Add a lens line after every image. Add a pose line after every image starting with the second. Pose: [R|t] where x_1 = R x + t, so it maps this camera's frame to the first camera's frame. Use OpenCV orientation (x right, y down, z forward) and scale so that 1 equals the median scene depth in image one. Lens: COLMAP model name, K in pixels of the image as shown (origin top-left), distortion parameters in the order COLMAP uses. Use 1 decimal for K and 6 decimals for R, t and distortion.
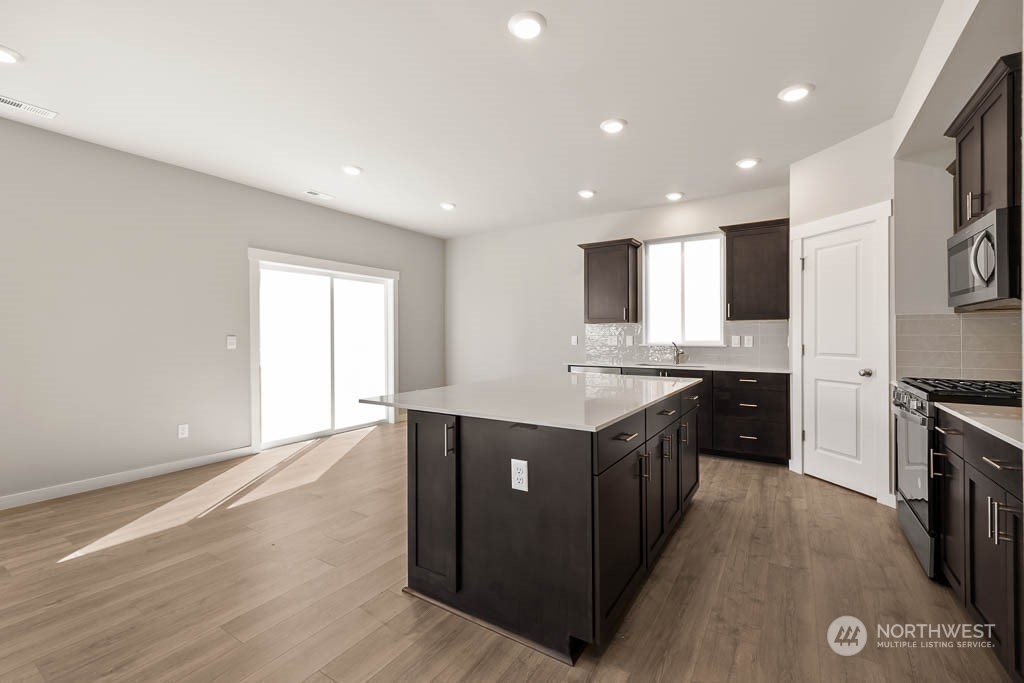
lens RADIAL K [[437.6, 0, 513.3], [0, 437.6, 340.1], [0, 0, 1]] dist [-0.004235, -0.000231]
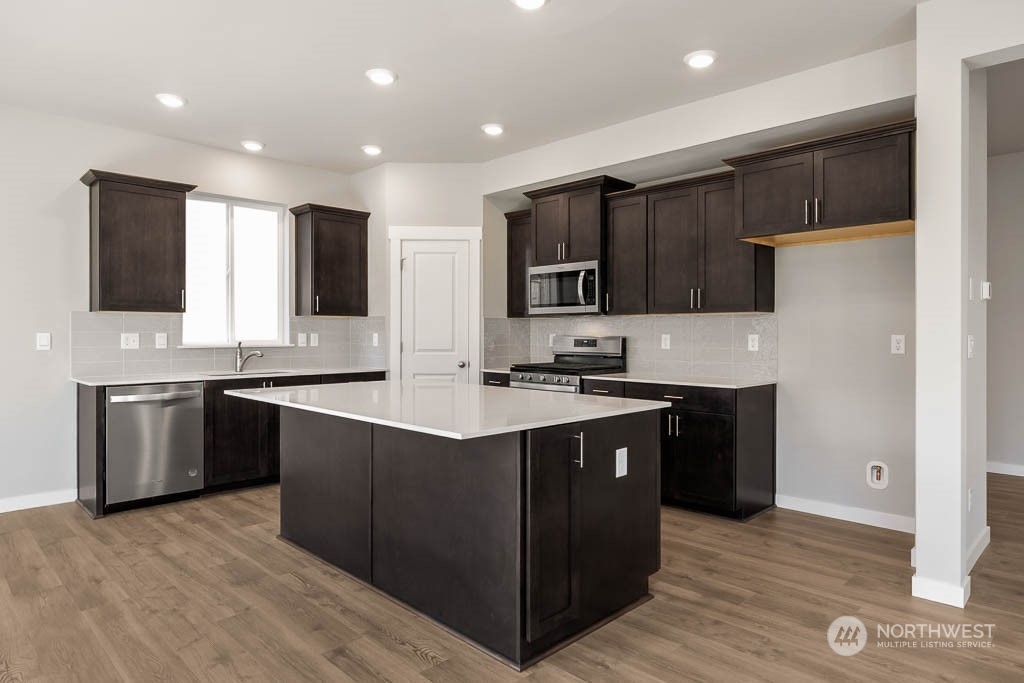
lens RADIAL K [[618.3, 0, 511.5], [0, 618.3, 335.6], [0, 0, 1]] dist [0.007881, 0.000243]
pose [[0.216108, -0.002712, 0.976366, -0.579633], [0.007370, 0.999972, 0.001146, -0.004018], [-0.976342, 0.006948, 0.216122, 0.349601]]
